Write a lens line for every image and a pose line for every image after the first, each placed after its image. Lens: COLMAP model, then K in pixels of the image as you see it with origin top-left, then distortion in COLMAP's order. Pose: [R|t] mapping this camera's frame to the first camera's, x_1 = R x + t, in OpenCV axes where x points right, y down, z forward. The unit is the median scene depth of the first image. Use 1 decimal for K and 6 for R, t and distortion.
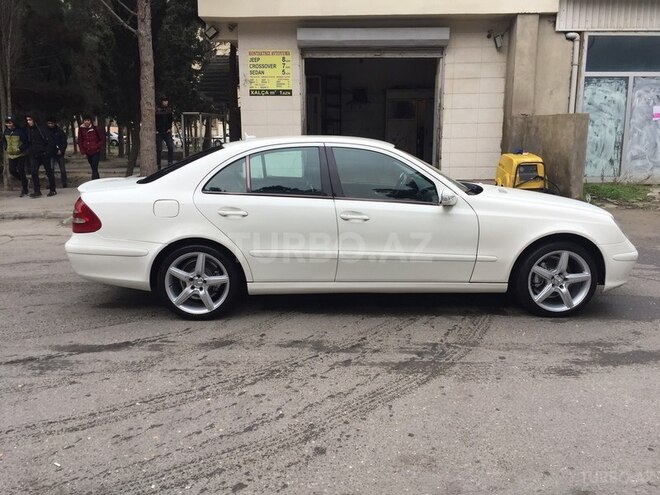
lens RADIAL K [[564.1, 0, 330.0], [0, 564.1, 247.5], [0, 0, 1]] dist [0.104021, -0.154935]
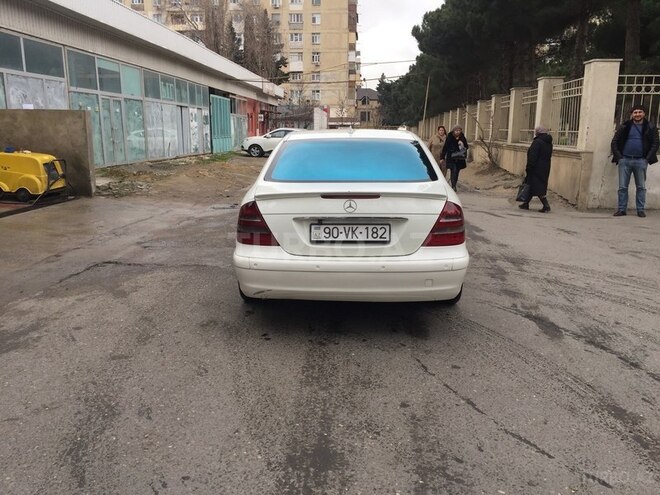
lens RADIAL K [[564.1, 0, 330.0], [0, 564.1, 247.5], [0, 0, 1]] dist [0.104021, -0.154935]
pose [[0.062765, -0.197968, 0.978197, -1.334066], [0.196322, 0.963428, 0.182382, -0.220290], [-0.978529, 0.180594, 0.099335, 1.155358]]
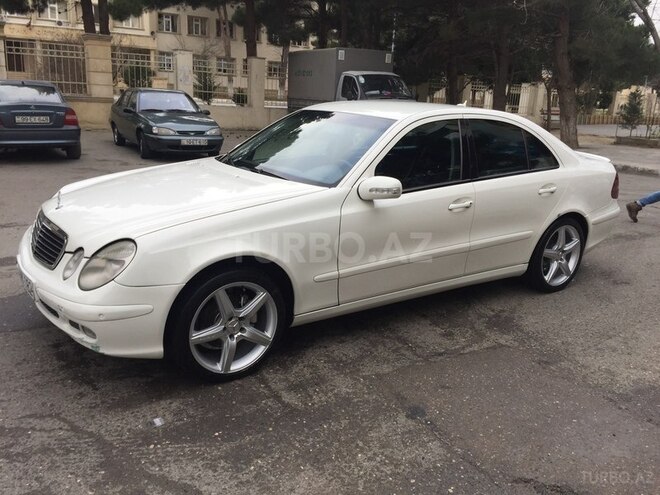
lens RADIAL K [[564.1, 0, 330.0], [0, 564.1, 247.5], [0, 0, 1]] dist [0.104021, -0.154935]
pose [[-0.831763, 0.108334, -0.544458, 0.680990], [-0.160328, 0.892100, 0.422437, -0.408904], [0.531475, 0.438659, -0.724647, 1.970320]]
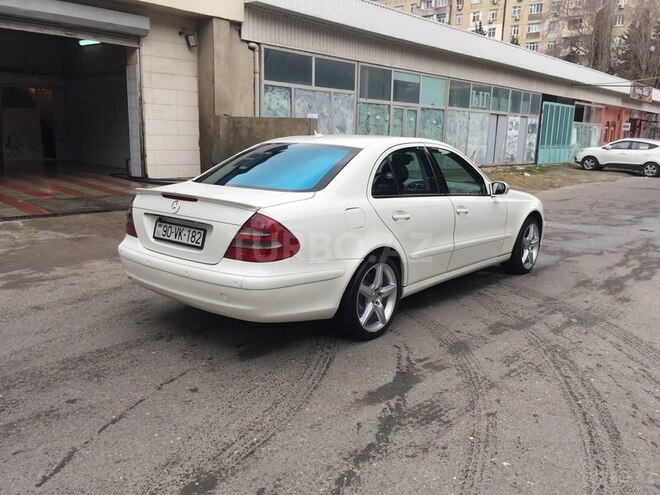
lens RADIAL K [[564.1, 0, 330.0], [0, 564.1, 247.5], [0, 0, 1]] dist [0.104021, -0.154935]
pose [[0.662907, -0.125888, 0.738042, -0.975826], [0.120452, 0.990854, 0.060821, -0.083294], [-0.738949, 0.048580, 0.672008, 0.455139]]
